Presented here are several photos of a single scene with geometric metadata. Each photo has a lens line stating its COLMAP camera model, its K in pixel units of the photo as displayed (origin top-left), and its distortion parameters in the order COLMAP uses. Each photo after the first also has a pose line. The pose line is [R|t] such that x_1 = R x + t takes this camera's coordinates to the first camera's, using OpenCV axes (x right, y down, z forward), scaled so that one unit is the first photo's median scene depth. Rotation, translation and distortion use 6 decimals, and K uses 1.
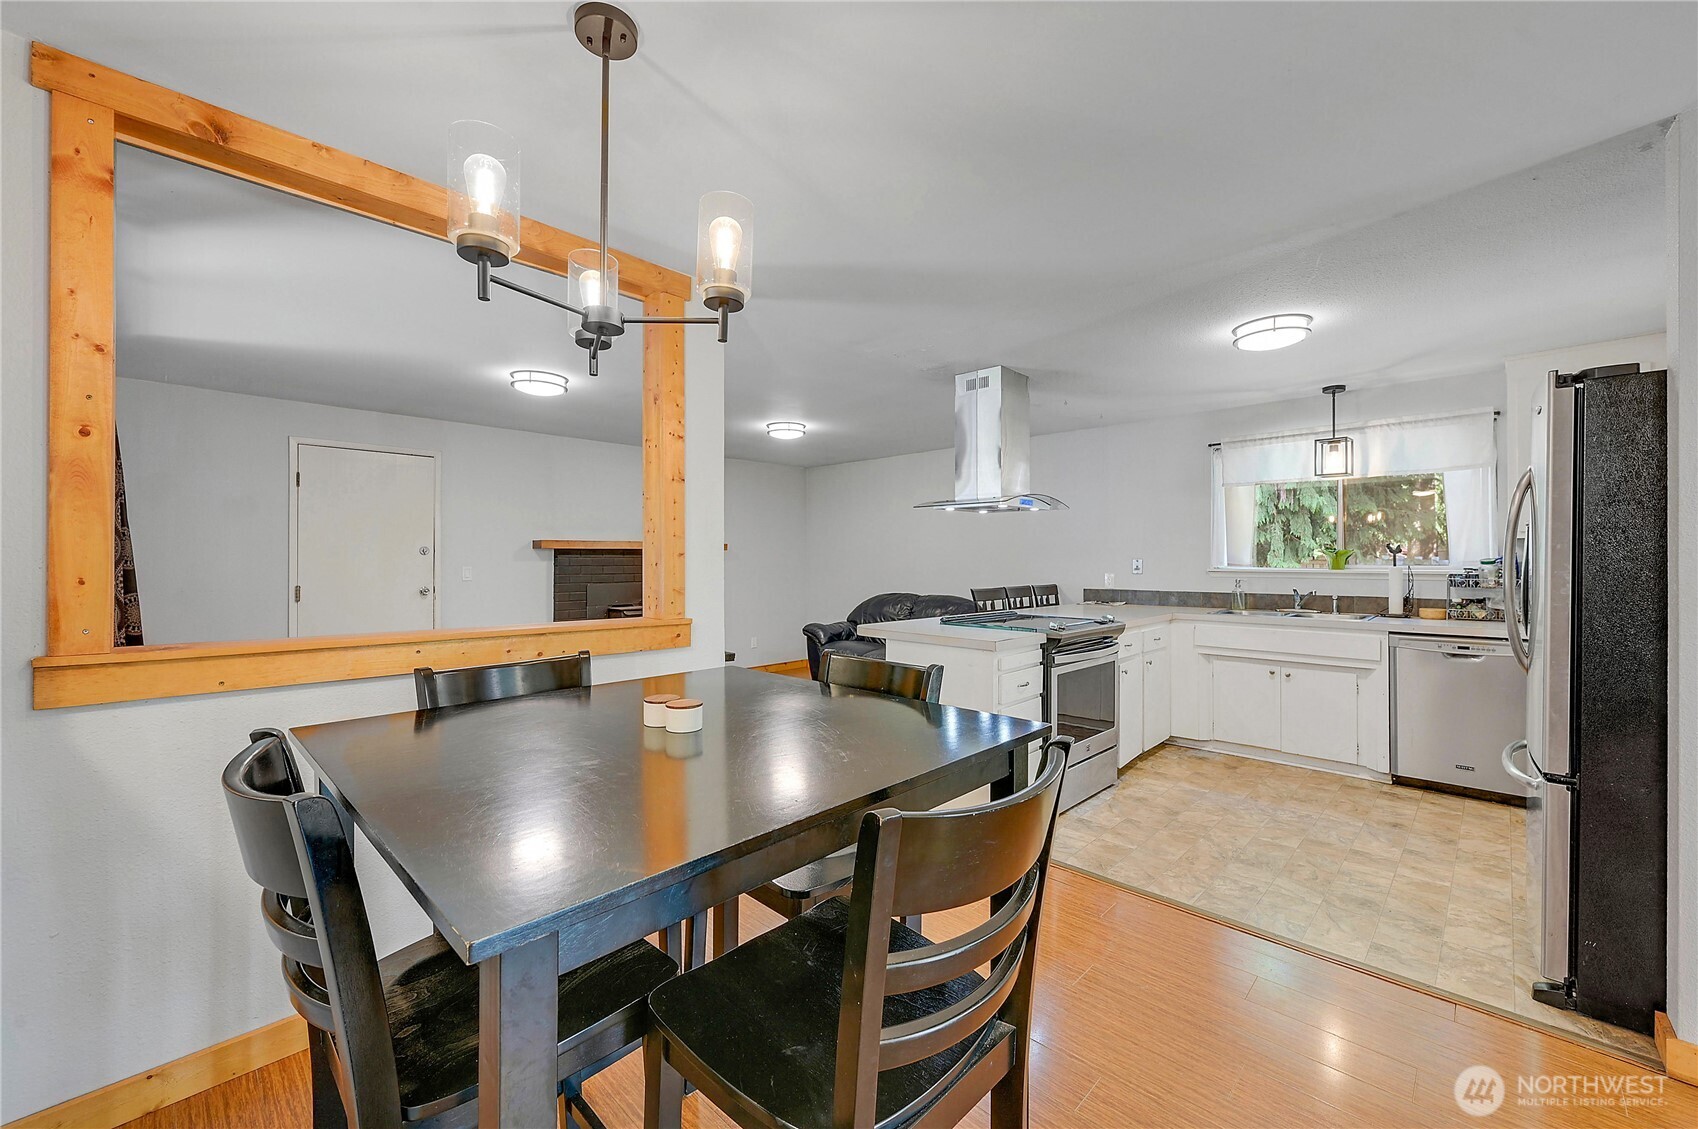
lens RADIAL K [[673.2, 0, 853.5], [0, 673.2, 560.3], [0, 0, 1]] dist [0.002376, 0.000160]
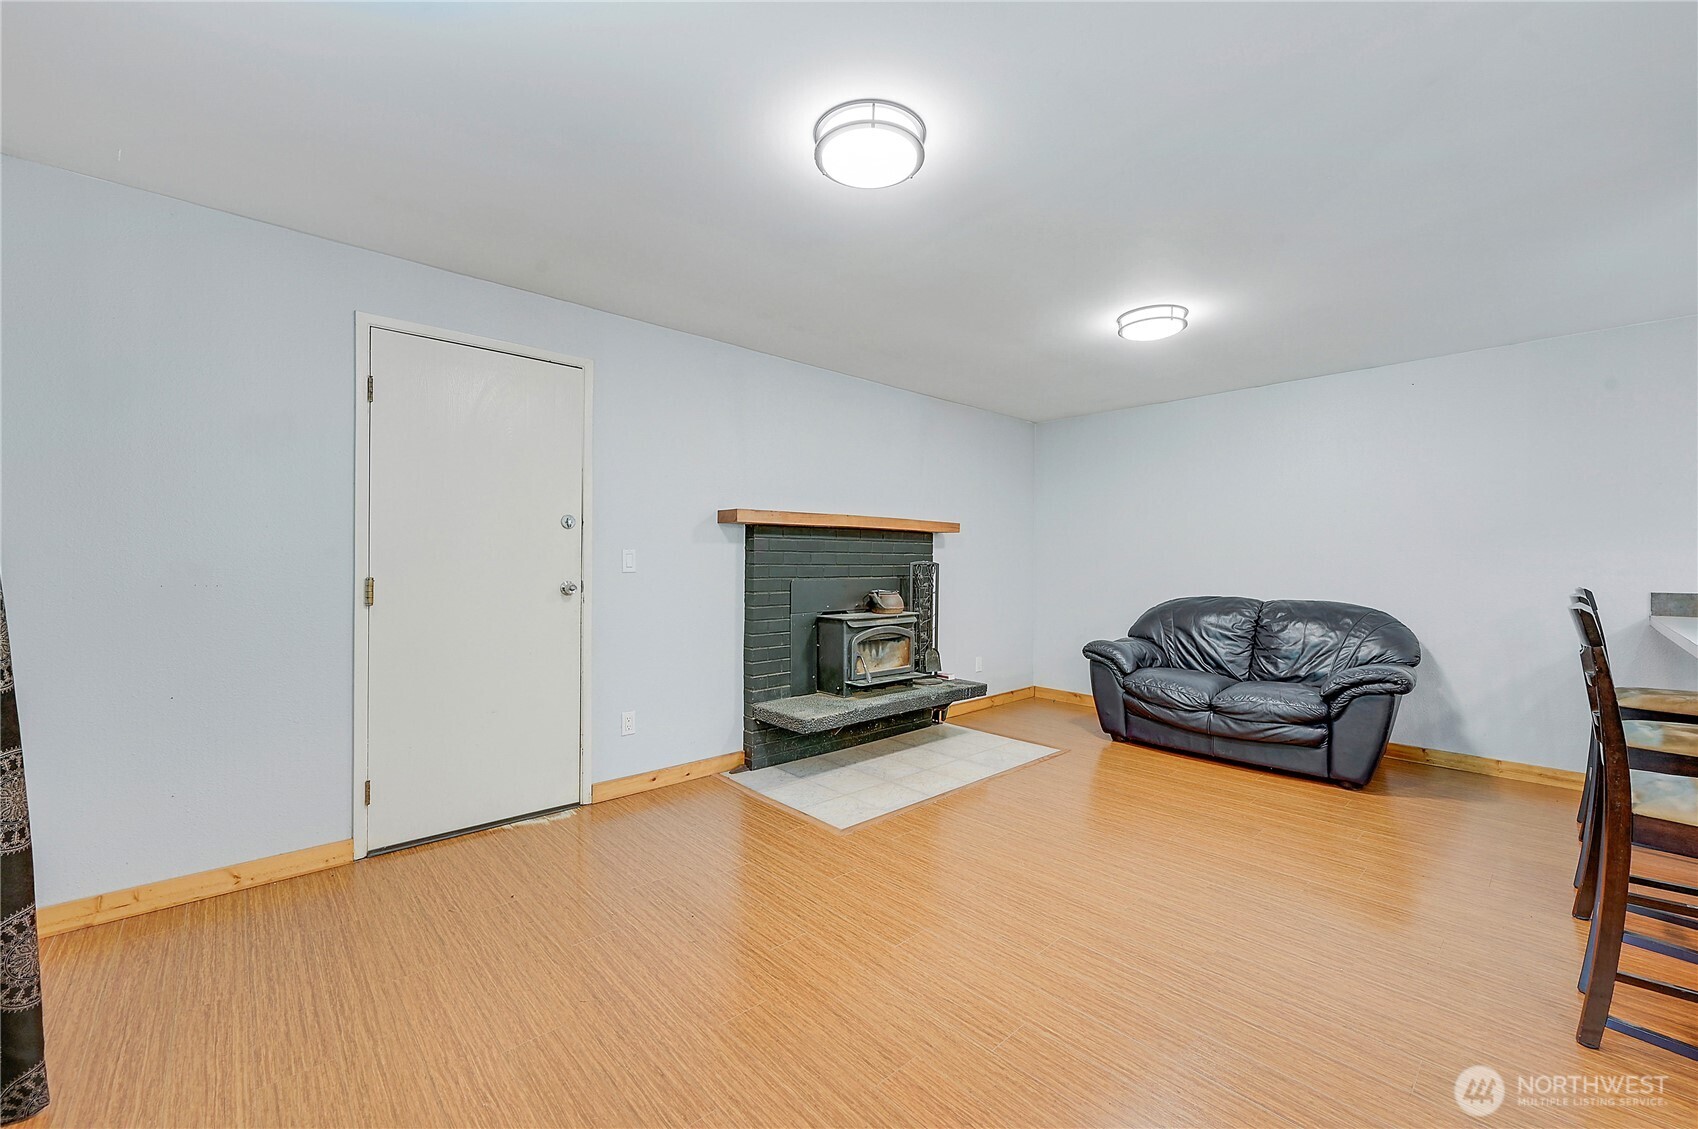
lens RADIAL K [[673.2, 0, 860.8], [0, 673.2, 563.1], [0, 0, 1]] dist [0.002376, 0.000160]
pose [[0.998427, 0.005988, -0.055750, -0.419564], [-0.005637, 0.999963, 0.006437, 0.021467], [0.055786, -0.006113, 0.998424, 0.504445]]
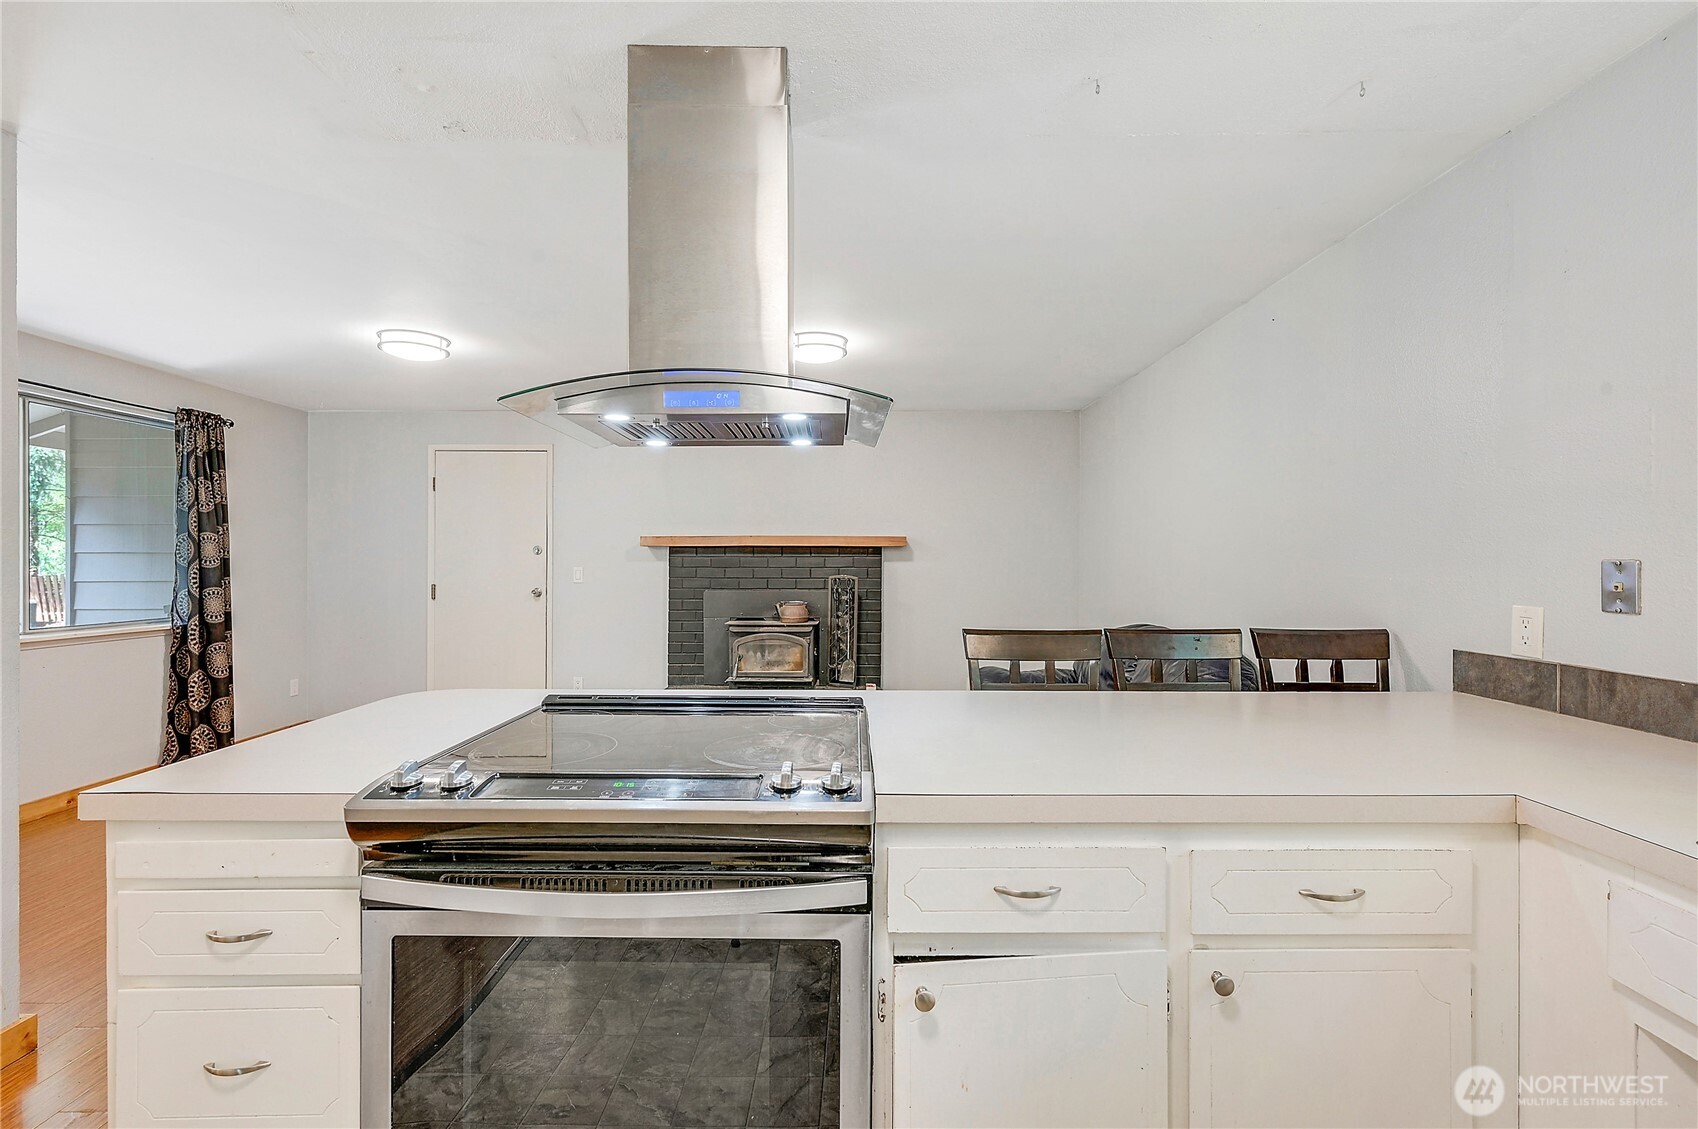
lens RADIAL K [[754.2, 0, 848.9], [0, 754.2, 555.9], [0, 0, 1]] dist [0.000389, -0.000691]
pose [[0.691119, -0.002541, -0.722736, 0.546007], [-0.001535, 0.999986, -0.004984, -0.001877], [0.722739, 0.004554, 0.691106, 0.715515]]
